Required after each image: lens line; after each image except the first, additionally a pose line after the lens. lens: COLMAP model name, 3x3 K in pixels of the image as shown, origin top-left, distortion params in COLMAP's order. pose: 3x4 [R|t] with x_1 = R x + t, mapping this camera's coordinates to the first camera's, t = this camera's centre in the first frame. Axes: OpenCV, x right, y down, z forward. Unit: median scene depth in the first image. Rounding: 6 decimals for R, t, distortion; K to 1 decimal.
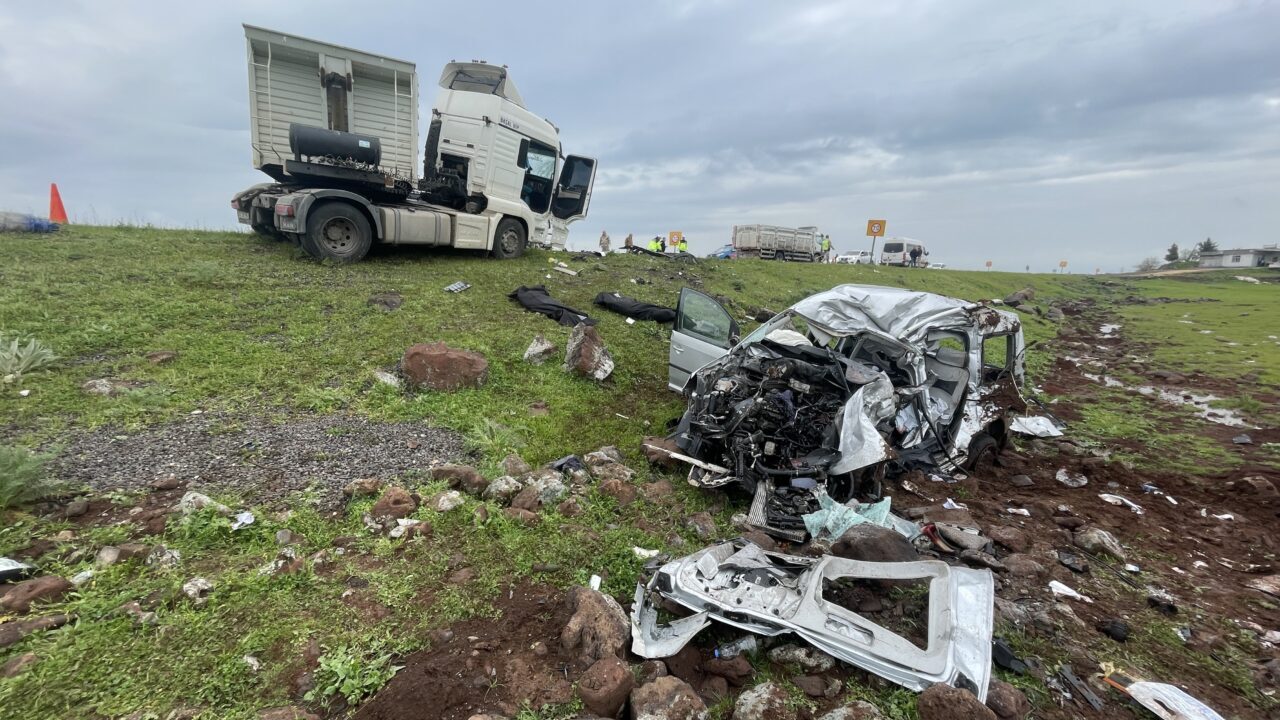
lens RADIAL K [[519.1, 0, 636.9], [0, 519.1, 359.9], [0, 0, 1]] dist [0.000549, 0.000124]
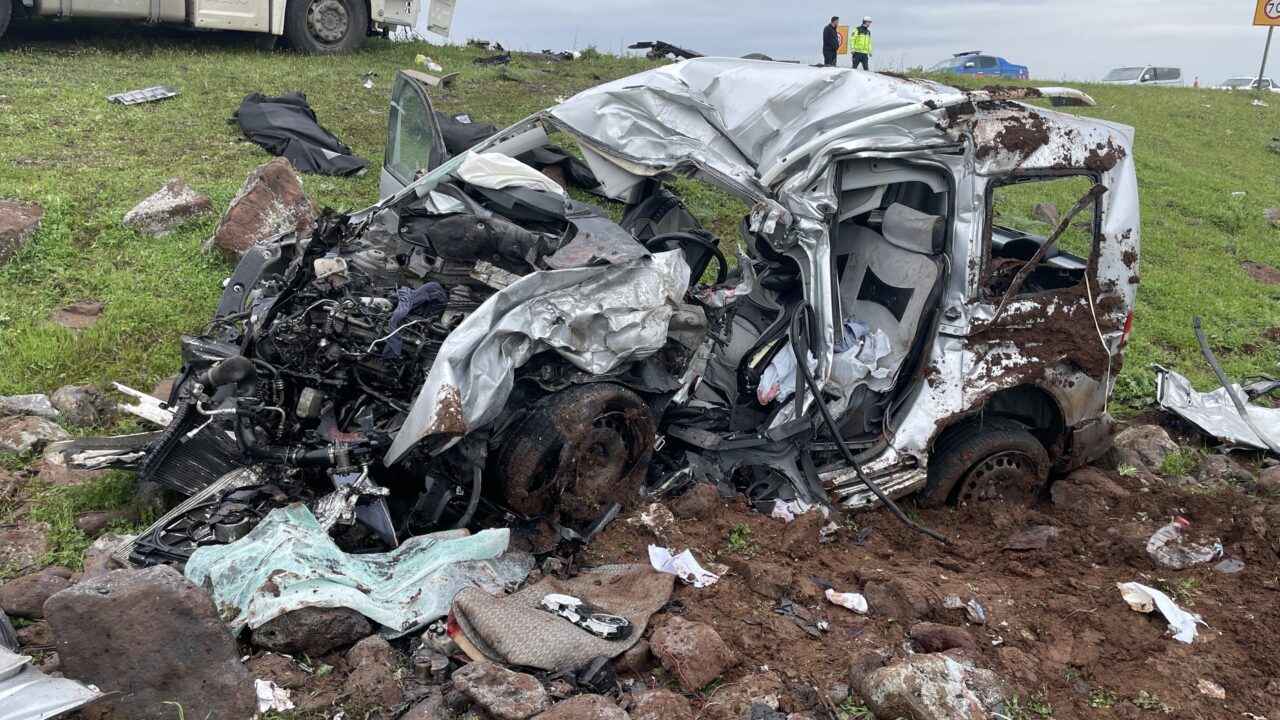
lens RADIAL K [[972.6, 0, 636.9], [0, 972.6, 354.4], [0, 0, 1]] dist [0.031975, -0.004037]
pose [[0.976593, 0.052605, -0.208563, 0.560526], [-0.038563, 0.996742, 0.070835, 0.046879], [0.211610, -0.061134, 0.975440, 0.196768]]
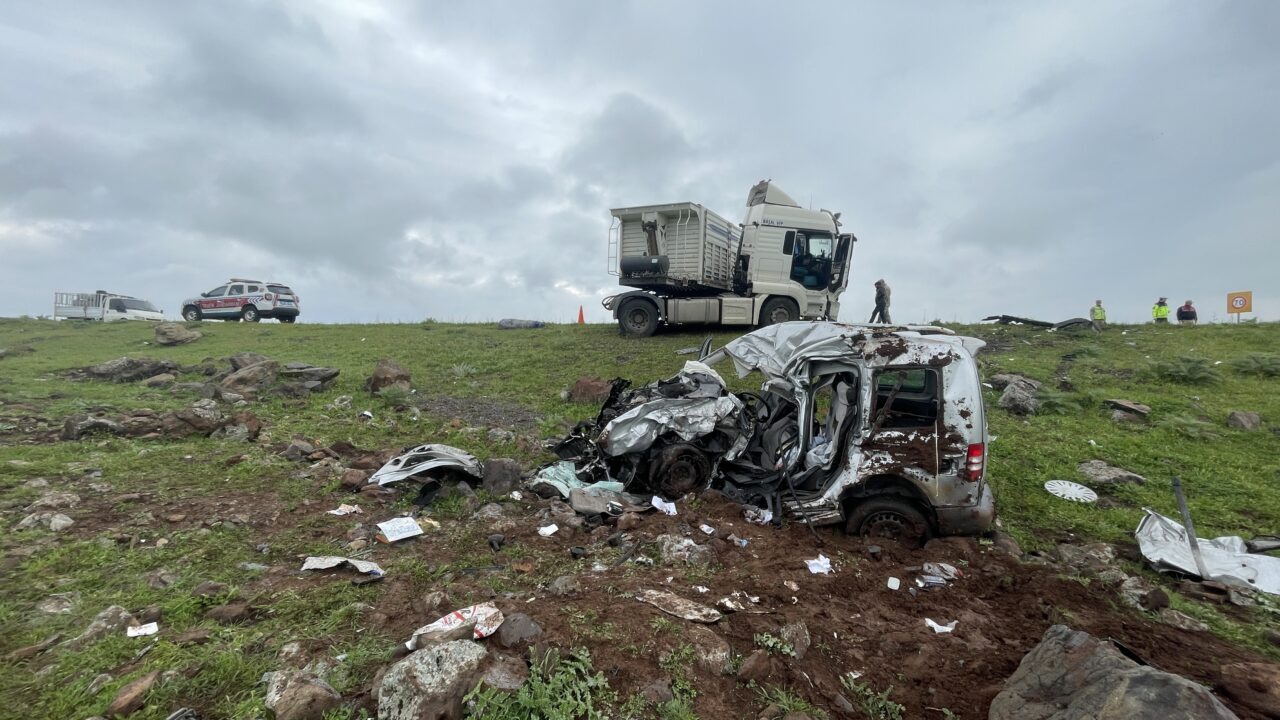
lens RADIAL K [[519.1, 0, 635.1], [0, 519.1, 359.2], [0, 0, 1]] dist [0.000549, 0.000124]
pose [[0.565370, -0.012269, -0.824746, 1.123144], [-0.139534, 0.984056, -0.110290, 0.081930], [0.812950, 0.177435, 0.554643, 0.228505]]
